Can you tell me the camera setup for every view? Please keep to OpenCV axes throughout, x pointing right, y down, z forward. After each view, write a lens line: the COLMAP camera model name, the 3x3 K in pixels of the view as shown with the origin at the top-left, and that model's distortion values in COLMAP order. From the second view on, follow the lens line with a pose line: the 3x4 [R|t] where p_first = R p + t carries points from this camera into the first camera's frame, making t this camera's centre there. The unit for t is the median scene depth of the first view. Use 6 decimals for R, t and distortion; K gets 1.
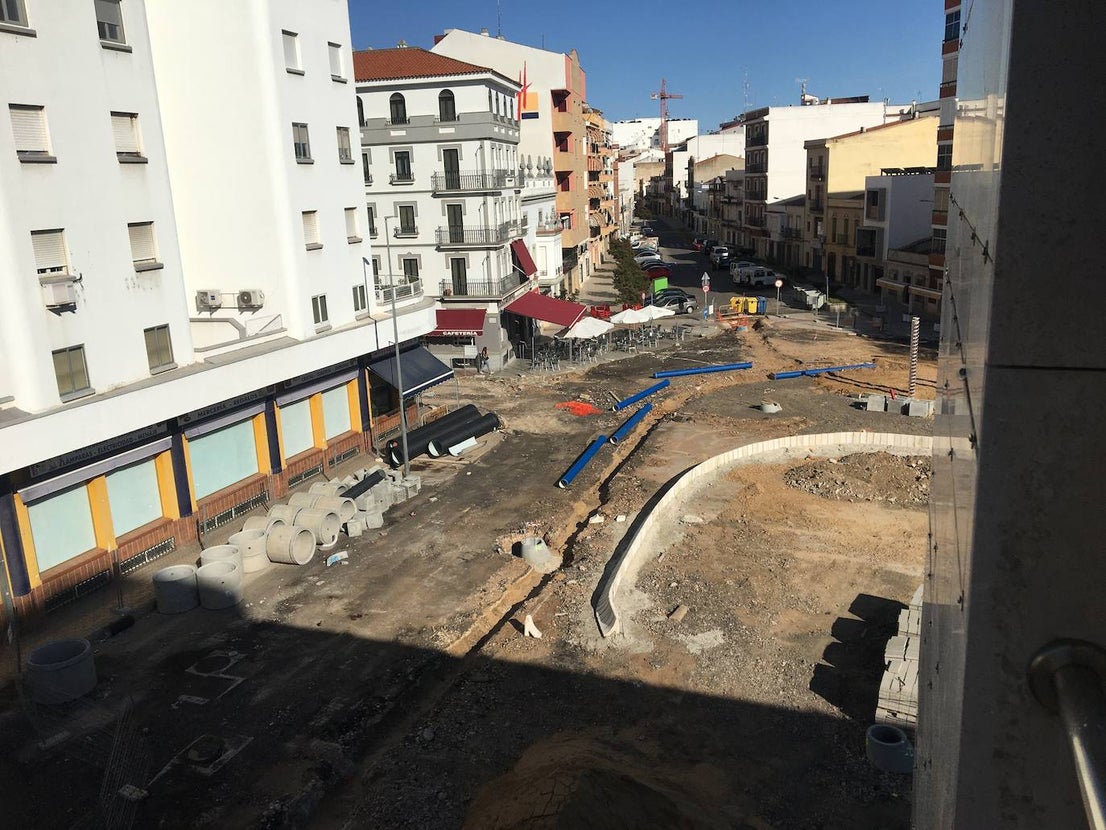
lens RADIAL K [[920.3, 0, 547.2], [0, 920.3, 418.3], [0, 0, 1]] dist [0.083966, -0.120961]
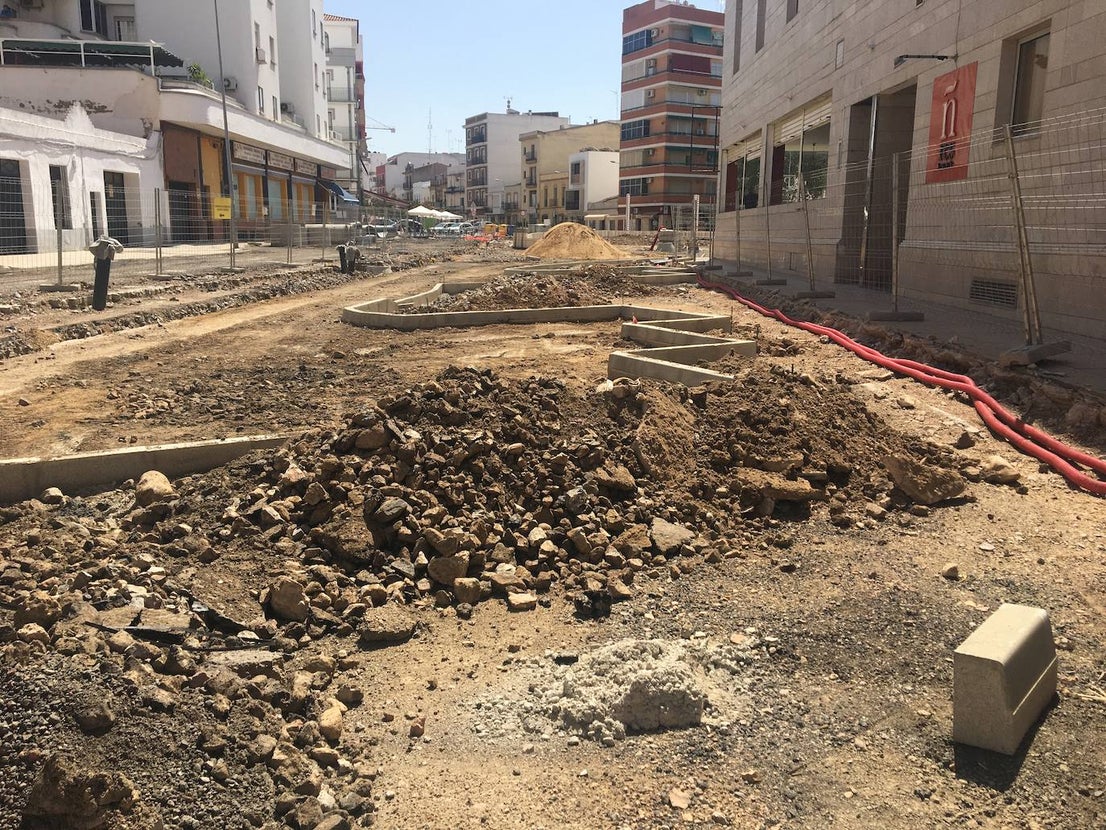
lens RADIAL K [[920.3, 0, 553.1], [0, 920.3, 414.3], [0, 0, 1]] dist [0.083966, -0.120961]
pose [[0.934001, -0.020891, 0.356660, -0.304566], [0.043715, 0.997470, -0.056053, 0.338644], [-0.354587, 0.067944, 0.932551, -0.440006]]
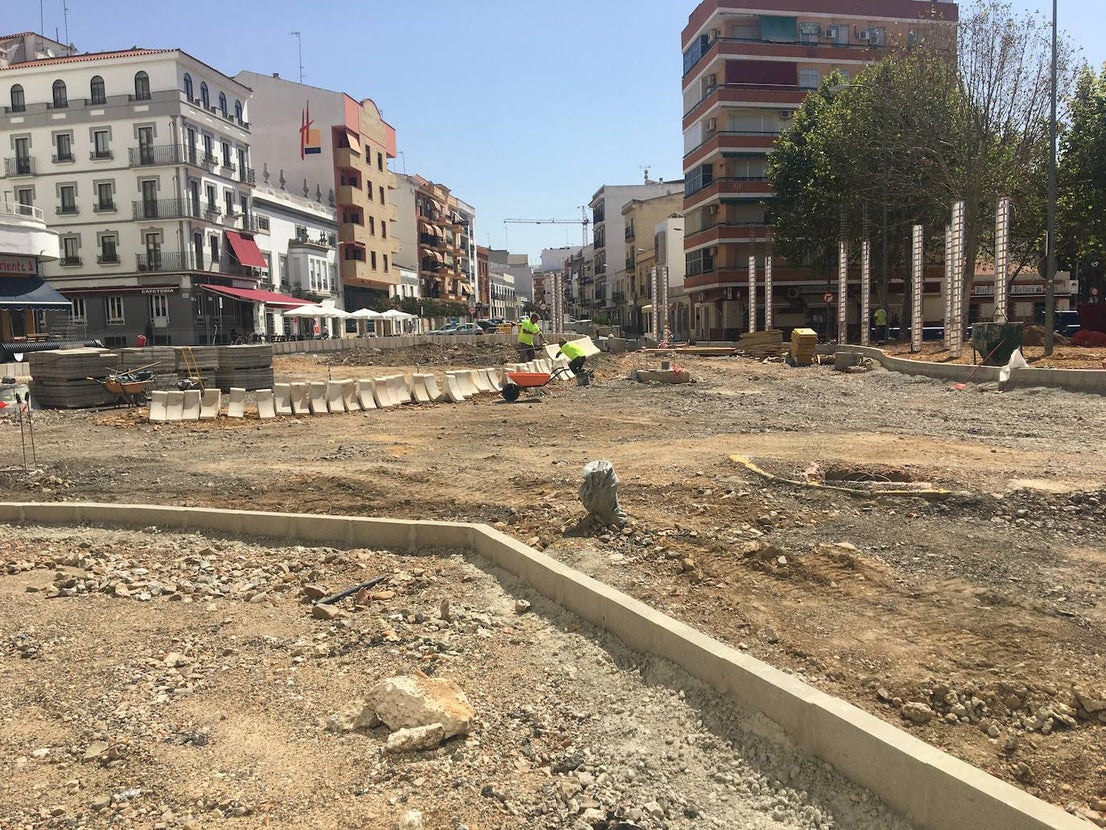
lens RADIAL K [[920.3, 0, 554.9], [0, 920.3, 415.2], [0, 0, 1]] dist [0.083966, -0.120961]
pose [[0.999377, 0.010262, 0.033765, 0.318655], [-0.004755, 0.987219, -0.159298, 0.187364], [-0.034968, 0.159039, 0.986653, 0.021366]]
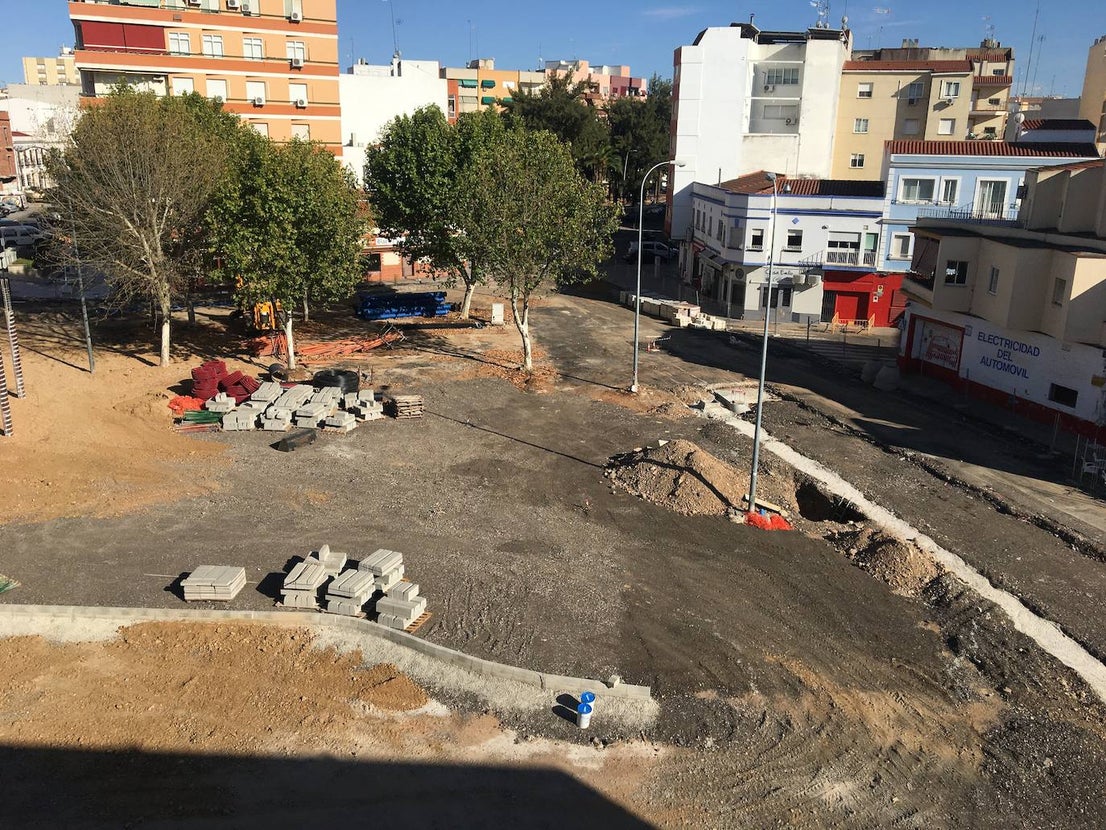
lens RADIAL K [[920.3, 0, 547.5], [0, 920.3, 412.5], [0, 0, 1]] dist [0.083966, -0.120961]
pose [[0.944812, -0.033209, 0.325927, 0.733859], [0.022881, 0.999109, 0.035470, 0.021711], [-0.326814, -0.026055, 0.944729, -0.228084]]
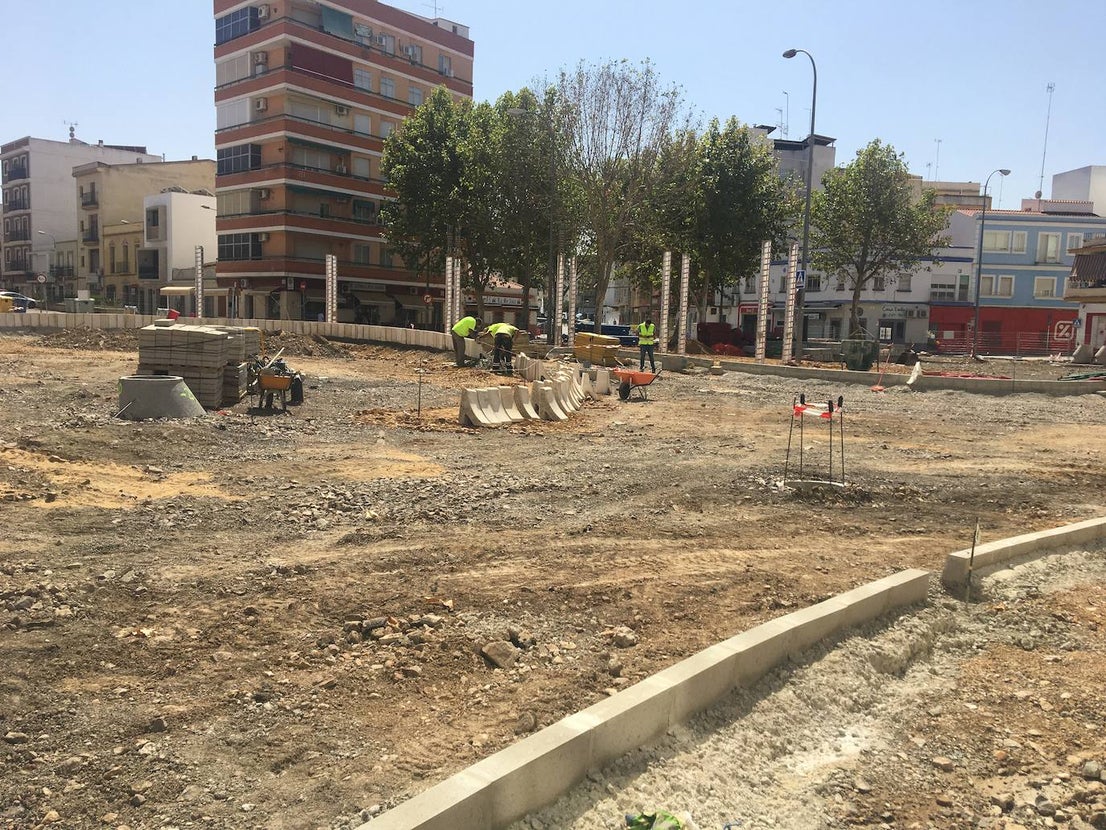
lens RADIAL K [[920.3, 0, 555.4], [0, 920.3, 419.2], [0, 0, 1]] dist [0.083966, -0.120961]
pose [[0.748792, -0.003867, 0.662794, 0.051597], [0.104024, 0.988276, -0.111755, 0.171310], [-0.654591, 0.152628, 0.740415, 0.121643]]
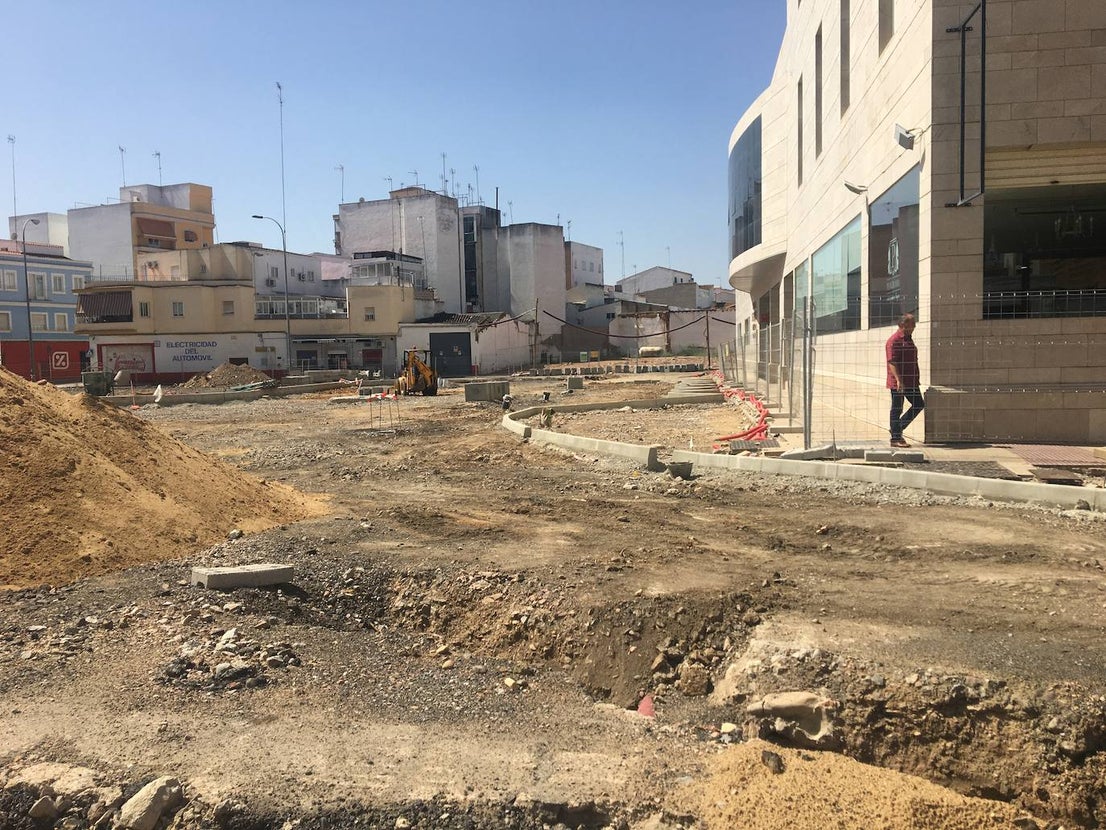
lens RADIAL K [[920.3, 0, 548.6], [0, 920.3, 417.2], [0, 0, 1]] dist [0.083966, -0.120961]
pose [[-0.217323, -0.017990, 0.975934, -0.159766], [0.273181, 0.958754, 0.078505, 0.150548], [-0.937093, 0.283667, -0.203445, 0.233069]]
